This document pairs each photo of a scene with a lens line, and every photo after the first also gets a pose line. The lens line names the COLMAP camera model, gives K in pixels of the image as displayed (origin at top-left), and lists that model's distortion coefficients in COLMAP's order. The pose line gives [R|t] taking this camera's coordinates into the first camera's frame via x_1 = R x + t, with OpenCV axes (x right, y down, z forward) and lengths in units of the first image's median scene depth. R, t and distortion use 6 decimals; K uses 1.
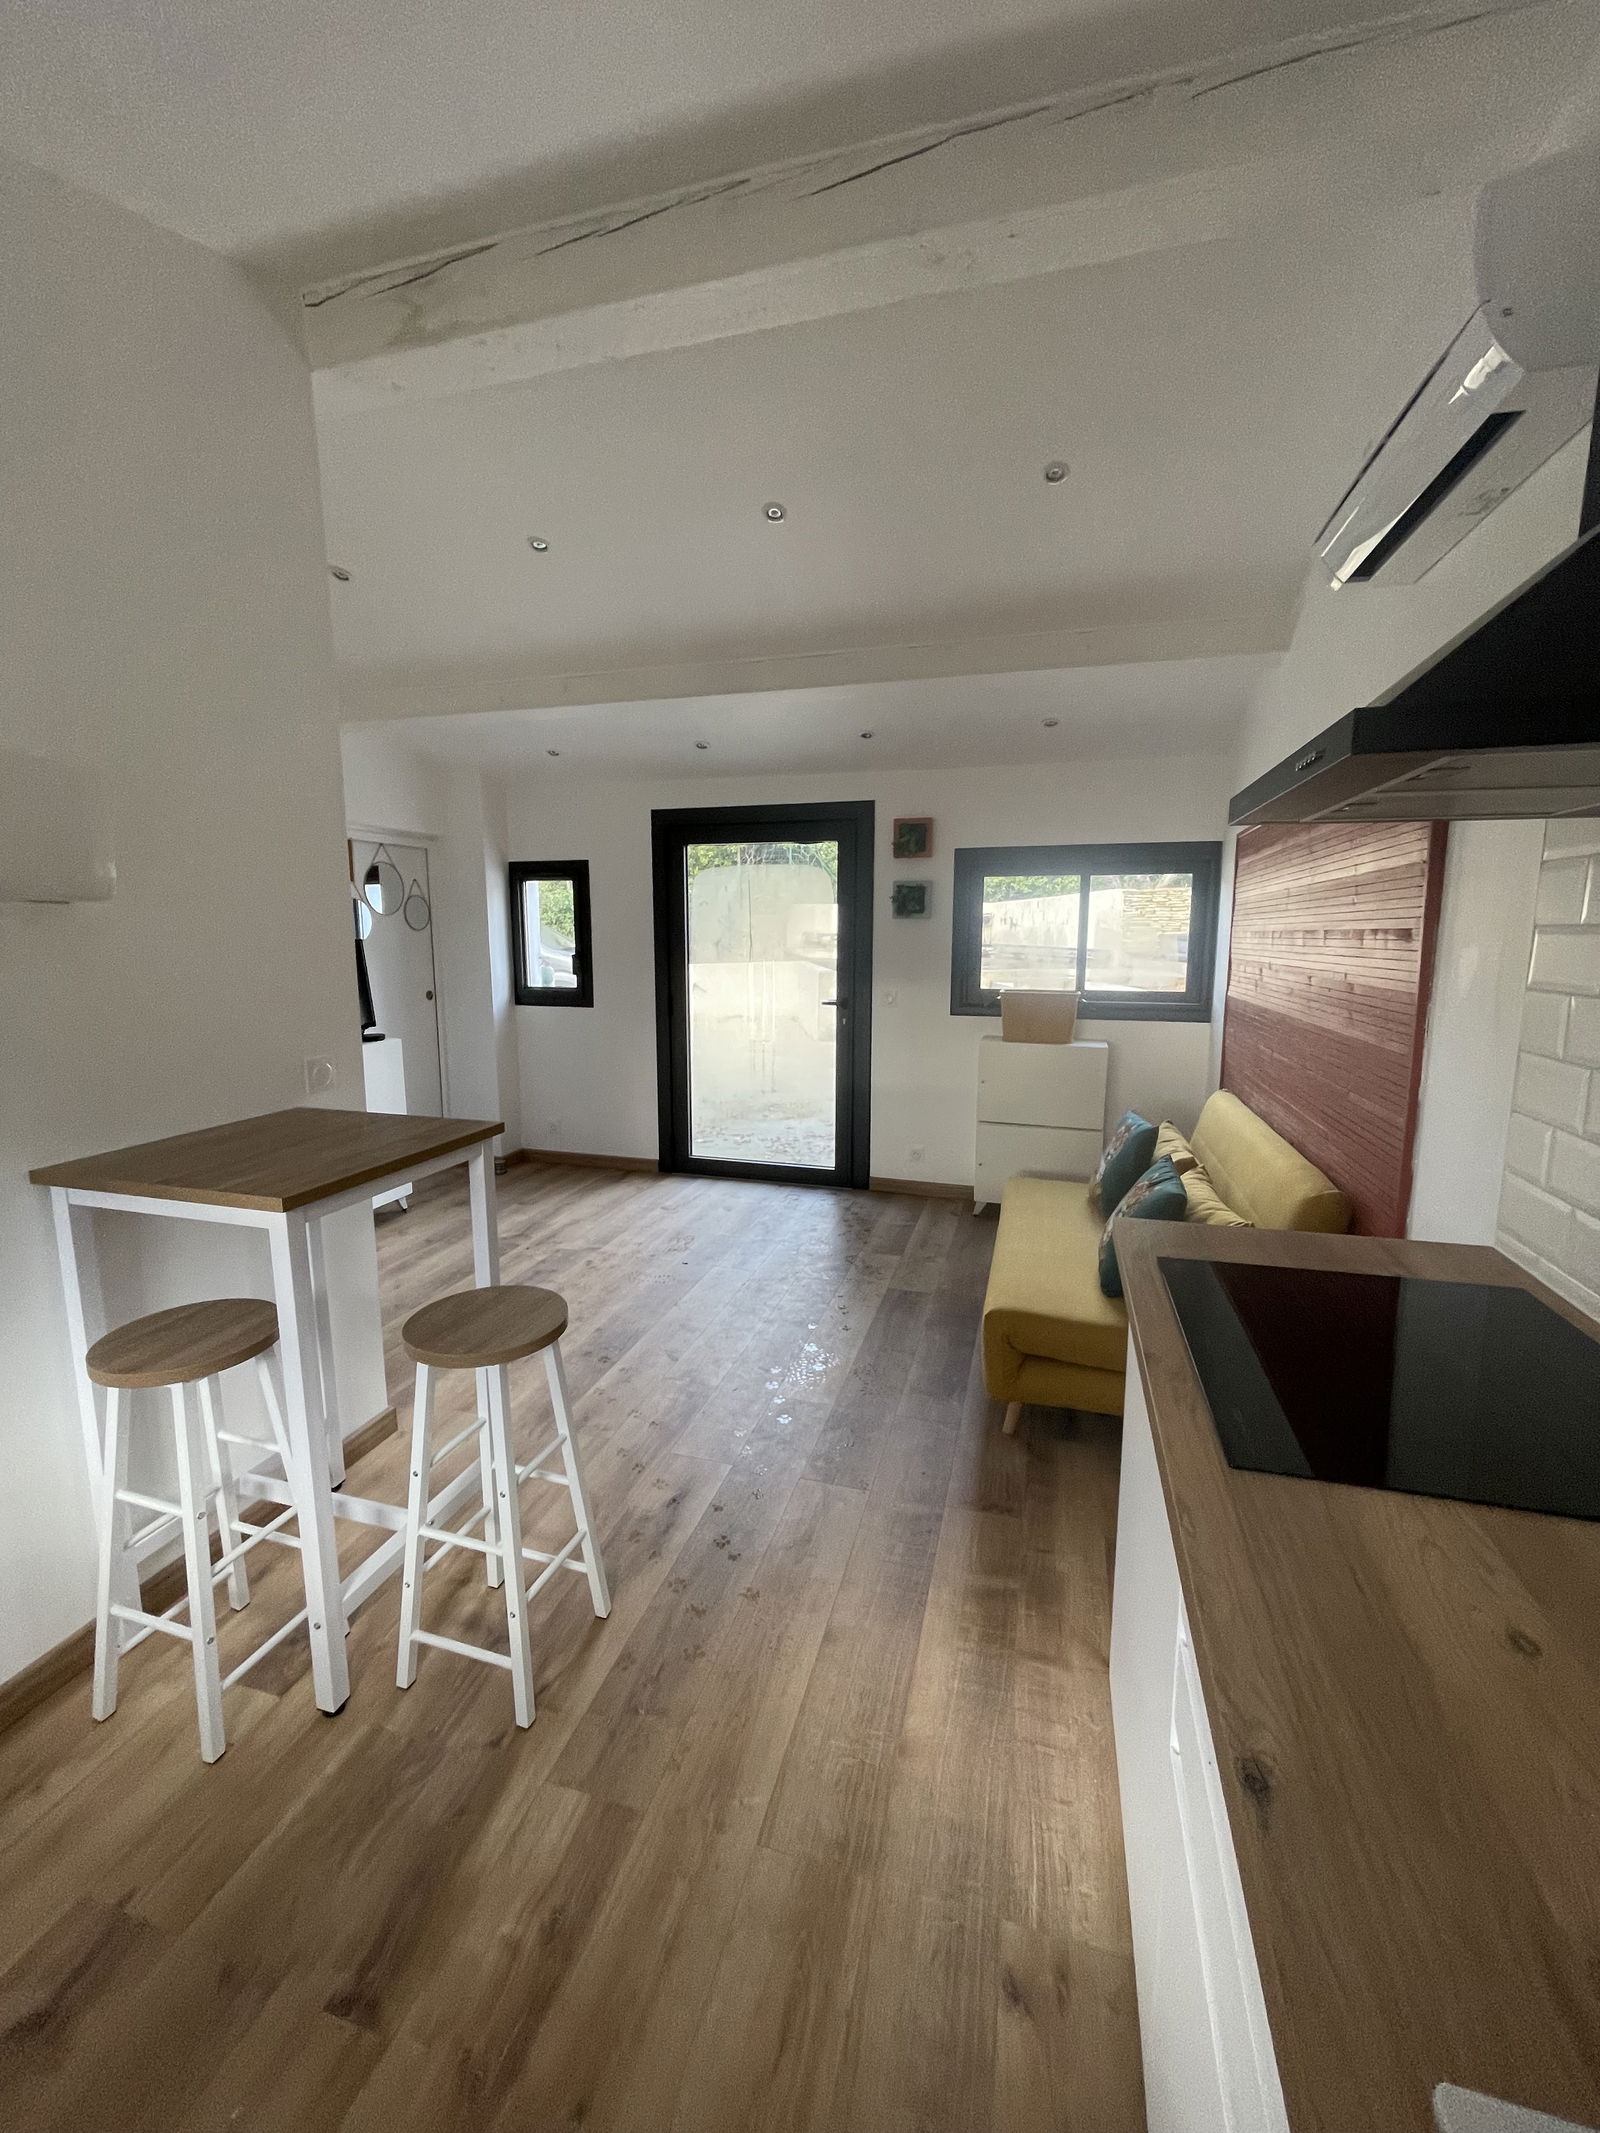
lens RADIAL K [[851.3, 0, 800.0], [0, 851.3, 1066.5], [0, 0, 1]] dist [-0.002483, 0.000468]
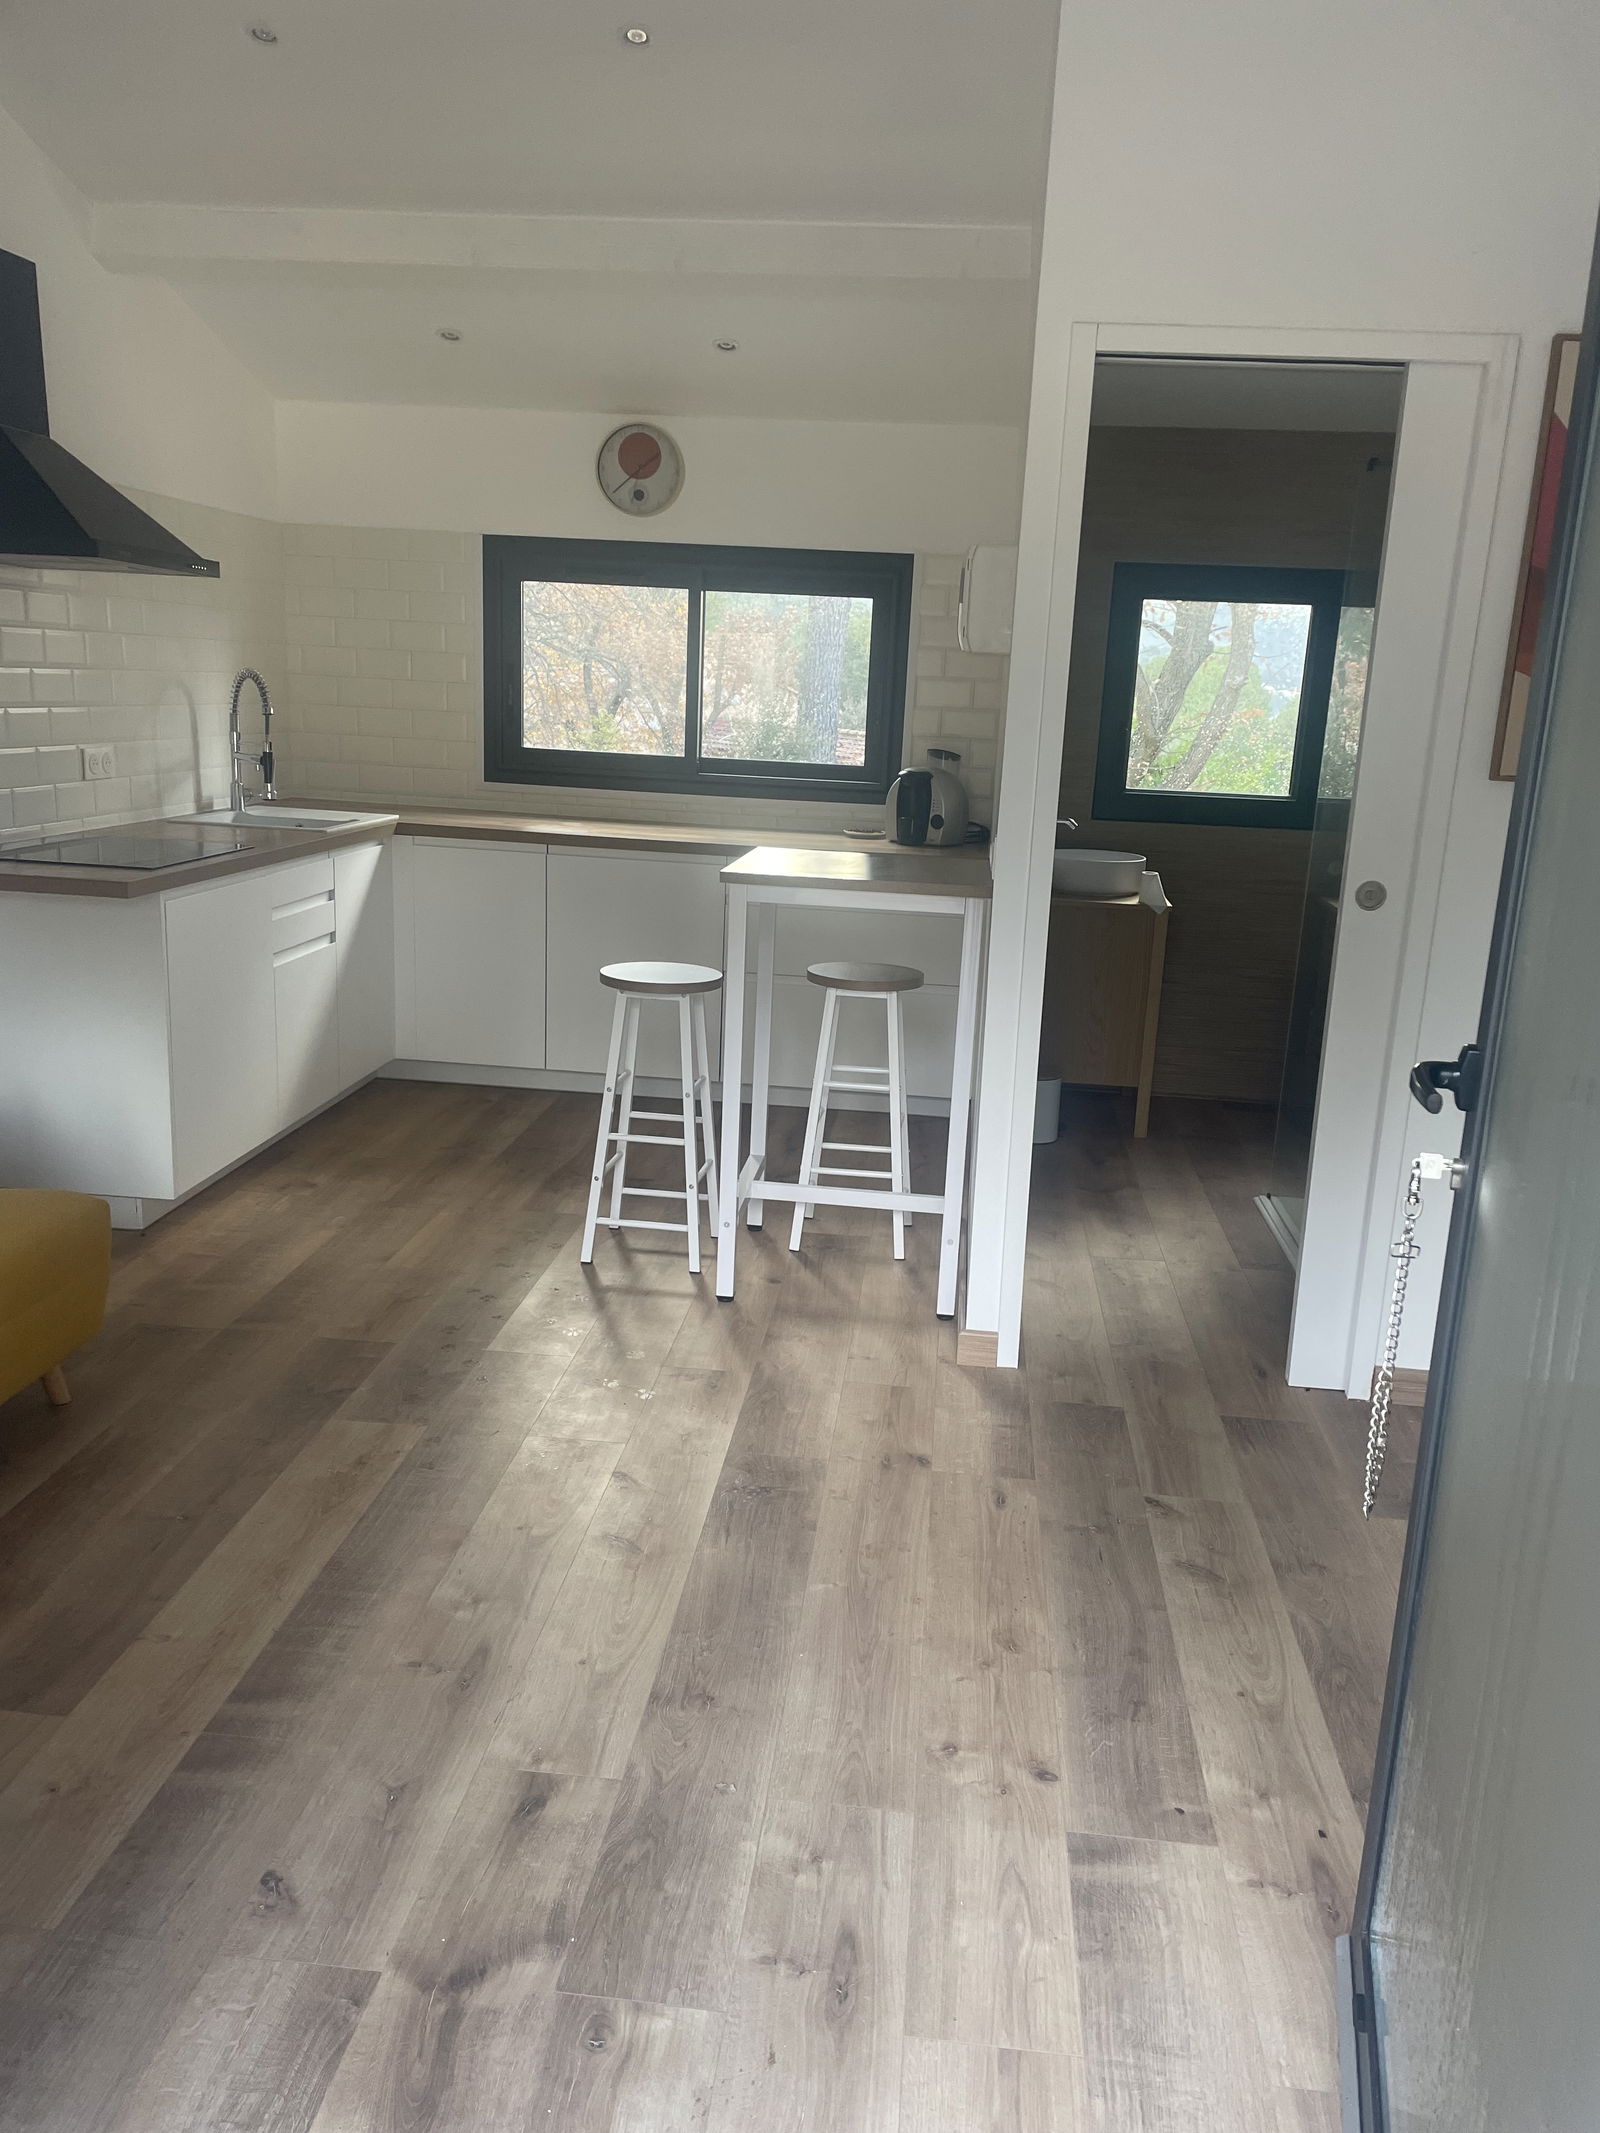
lens RADIAL K [[1614.3, 0, 800.0], [0, 1614.3, 1066.5], [0, 0, 1]] dist [0.087507, -0.086734]
pose [[-0.982945, -0.005705, -0.183812, -0.055483], [-0.075621, 0.923644, 0.375717, -0.225529], [0.167633, 0.383210, -0.908322, 1.471946]]
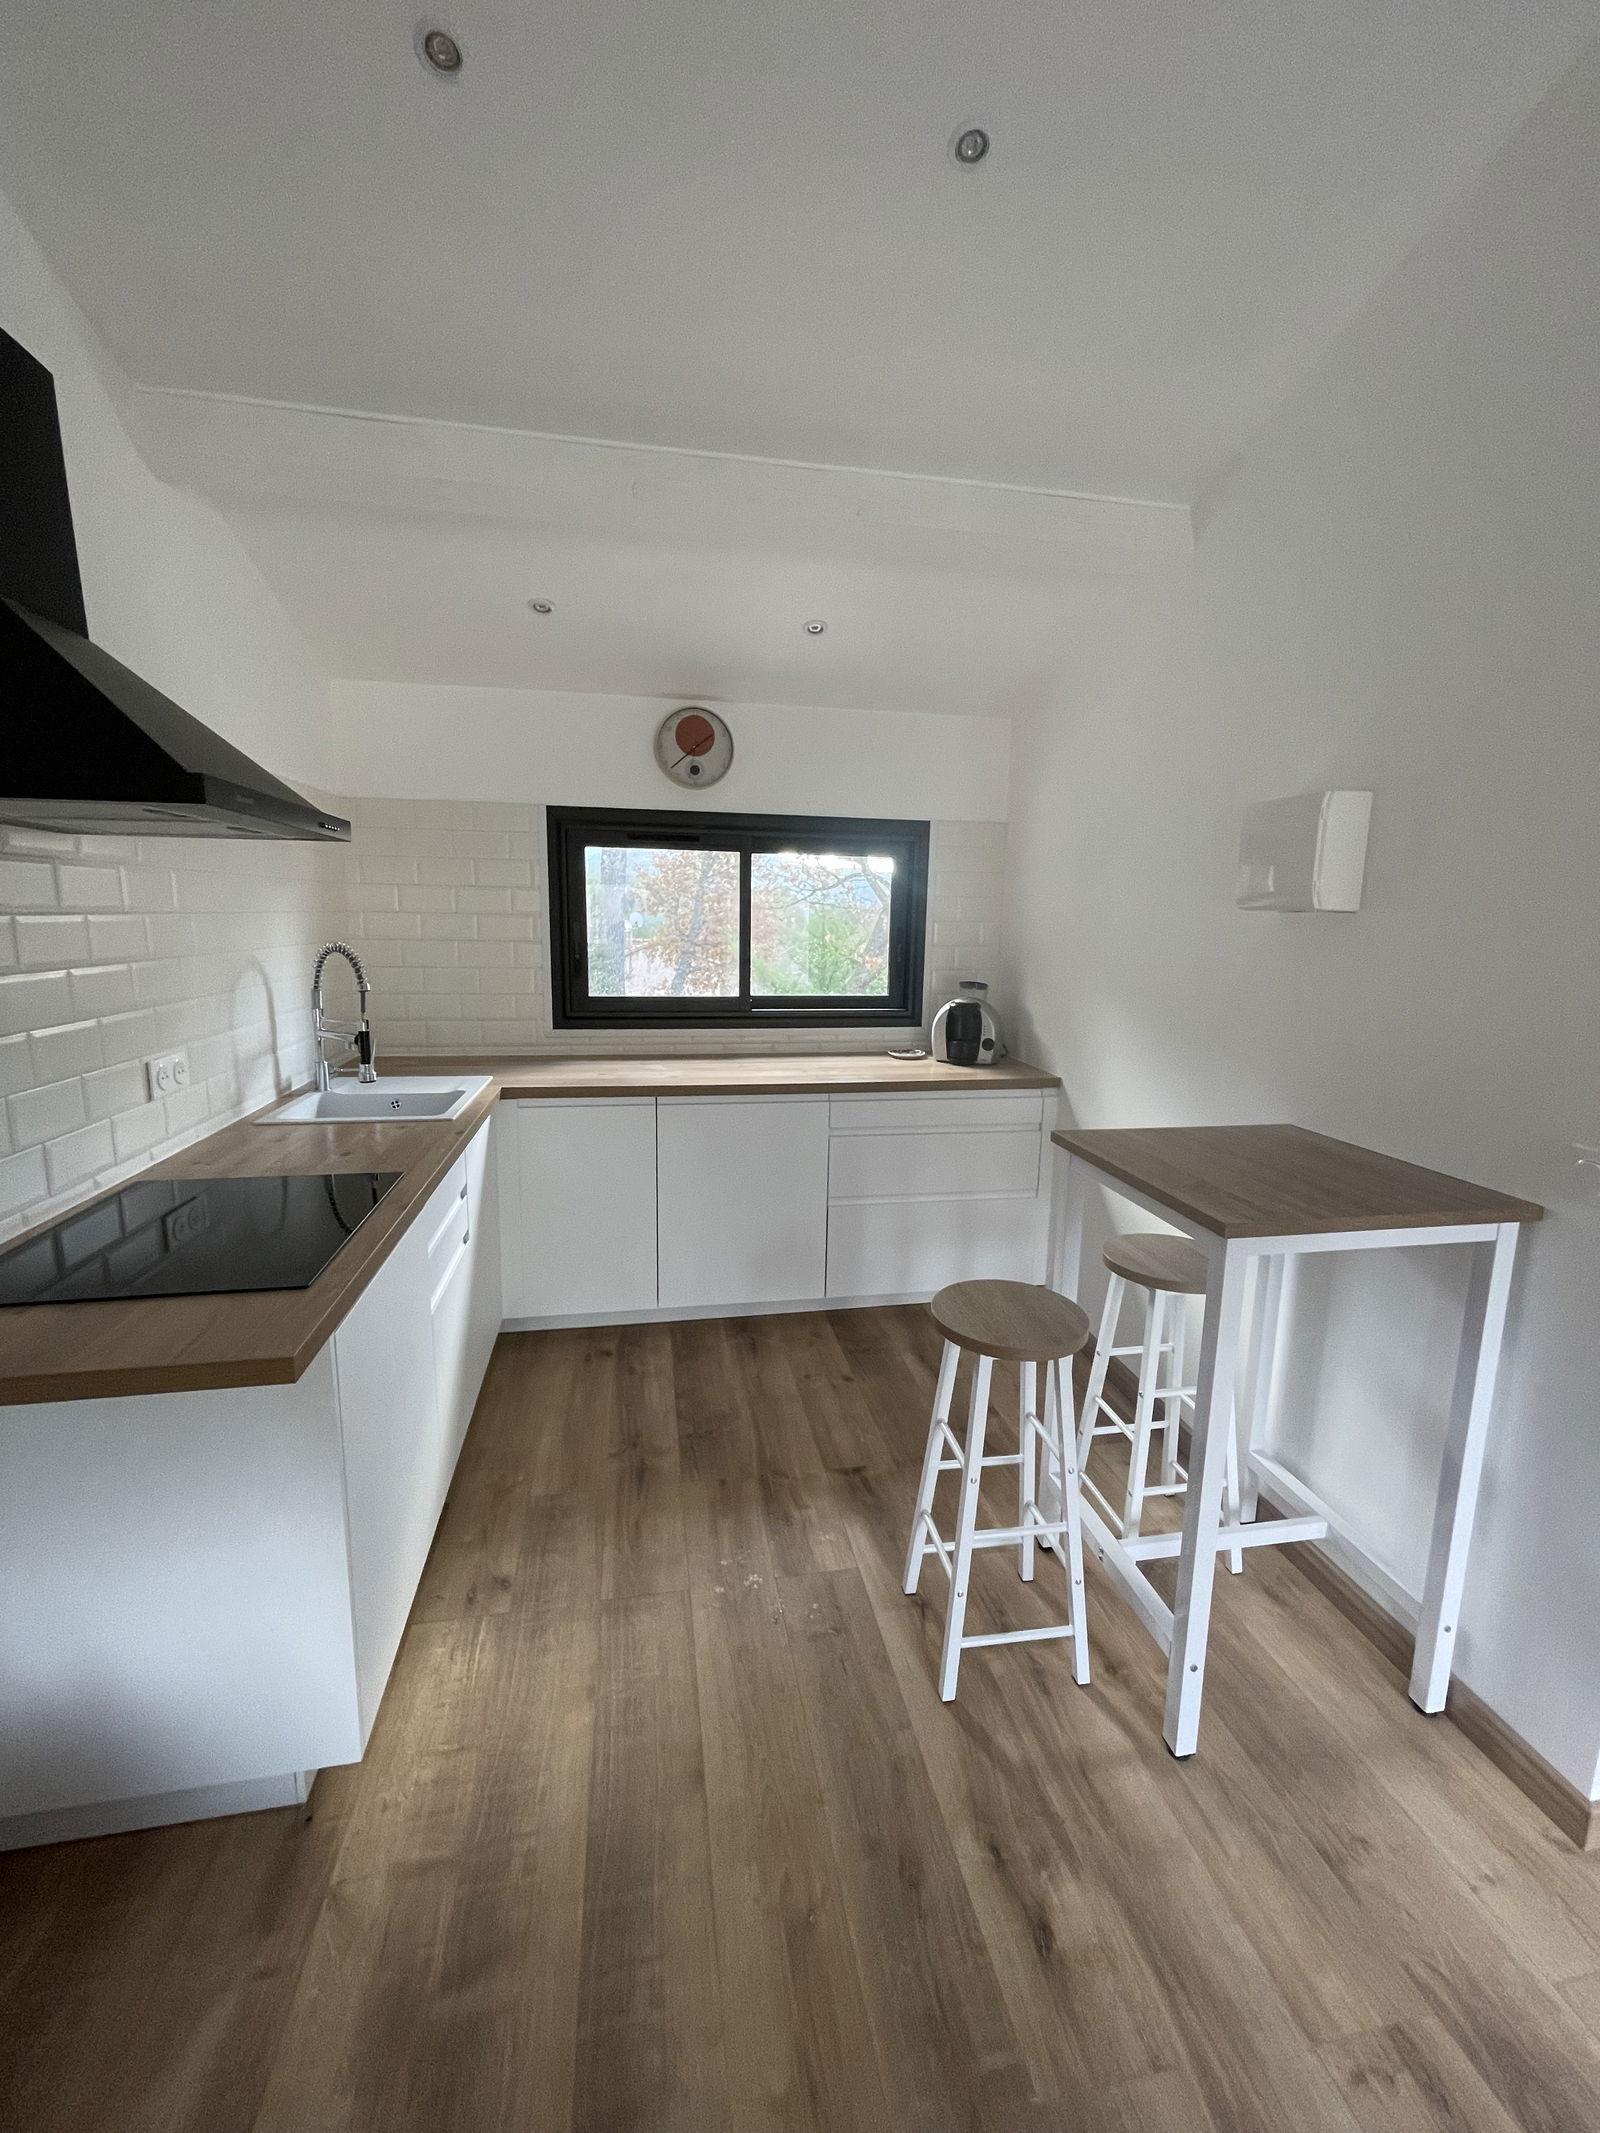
lens RADIAL K [[869.6, 0, 794.9], [0, 869.6, 1055.0], [0, 0, 1]] dist [0.006848, -0.000036]
pose [[-0.896122, 0.055718, -0.440297, 0.138308], [-0.085246, 0.952005, 0.293971, -0.126710], [0.435545, 0.300967, -0.848363, 0.751923]]
